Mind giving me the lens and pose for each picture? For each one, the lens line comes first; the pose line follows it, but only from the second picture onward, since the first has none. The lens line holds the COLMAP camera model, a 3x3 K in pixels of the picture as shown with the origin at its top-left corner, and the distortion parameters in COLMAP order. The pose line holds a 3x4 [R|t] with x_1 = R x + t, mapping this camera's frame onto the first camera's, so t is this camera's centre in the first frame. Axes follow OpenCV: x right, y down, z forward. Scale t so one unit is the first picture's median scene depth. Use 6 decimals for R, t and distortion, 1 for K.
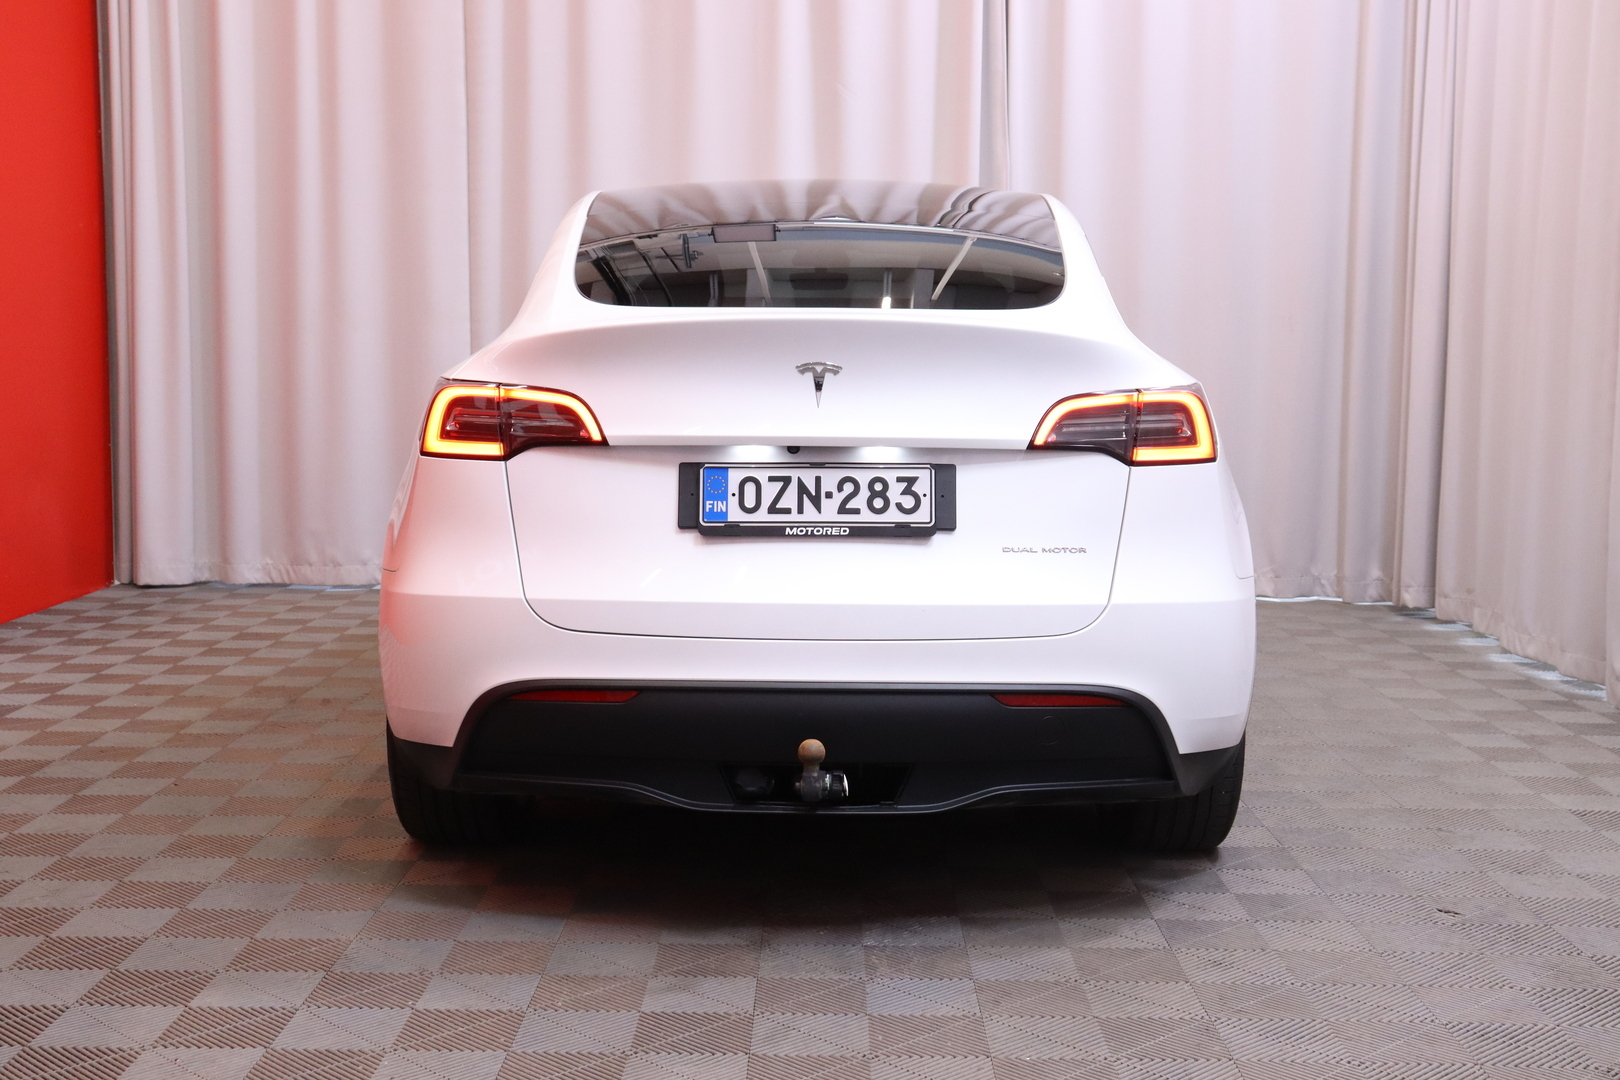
lens RADIAL K [[2014.7, 0, 810.0], [0, 2014.7, 540.0], [0, 0, 1]] dist [-0.006556, 0.057231]
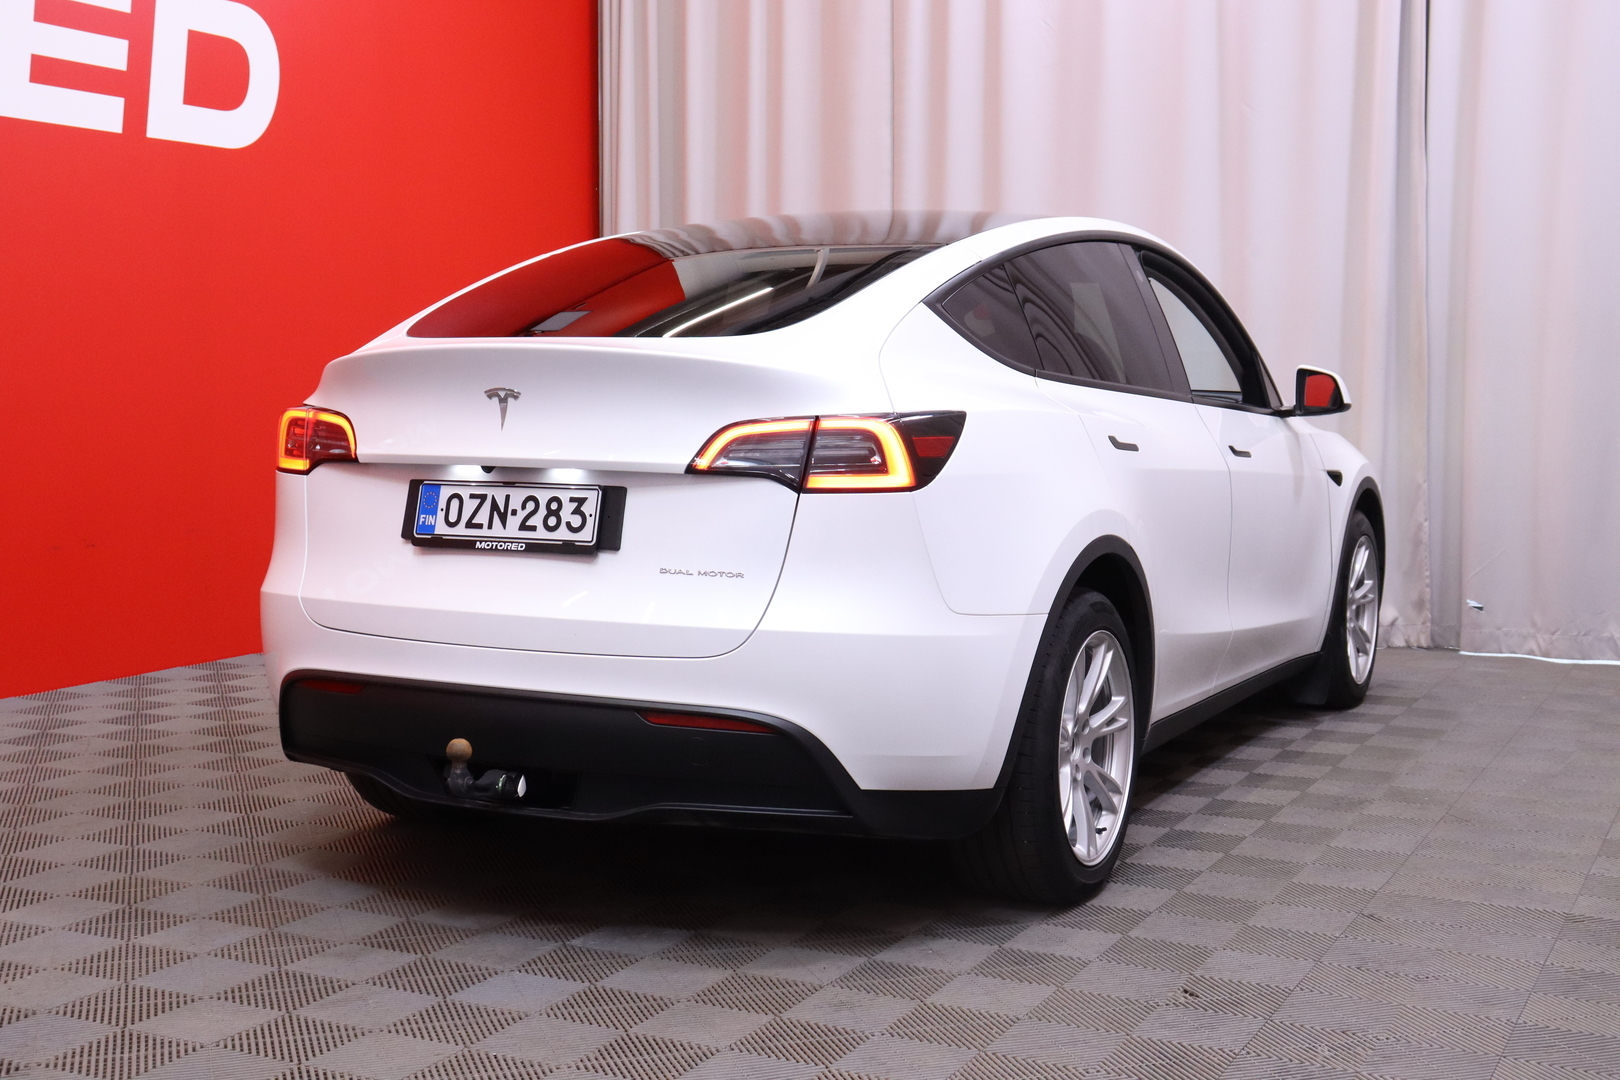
lens RADIAL K [[2014.7, 0, 810.0], [0, 2014.7, 540.0], [0, 0, 1]] dist [-0.006556, 0.057231]
pose [[0.897658, 0.035342, -0.439272, 0.616557], [-0.042683, 0.999065, -0.006841, -0.007184], [0.438620, 0.024891, 0.898328, 0.113338]]
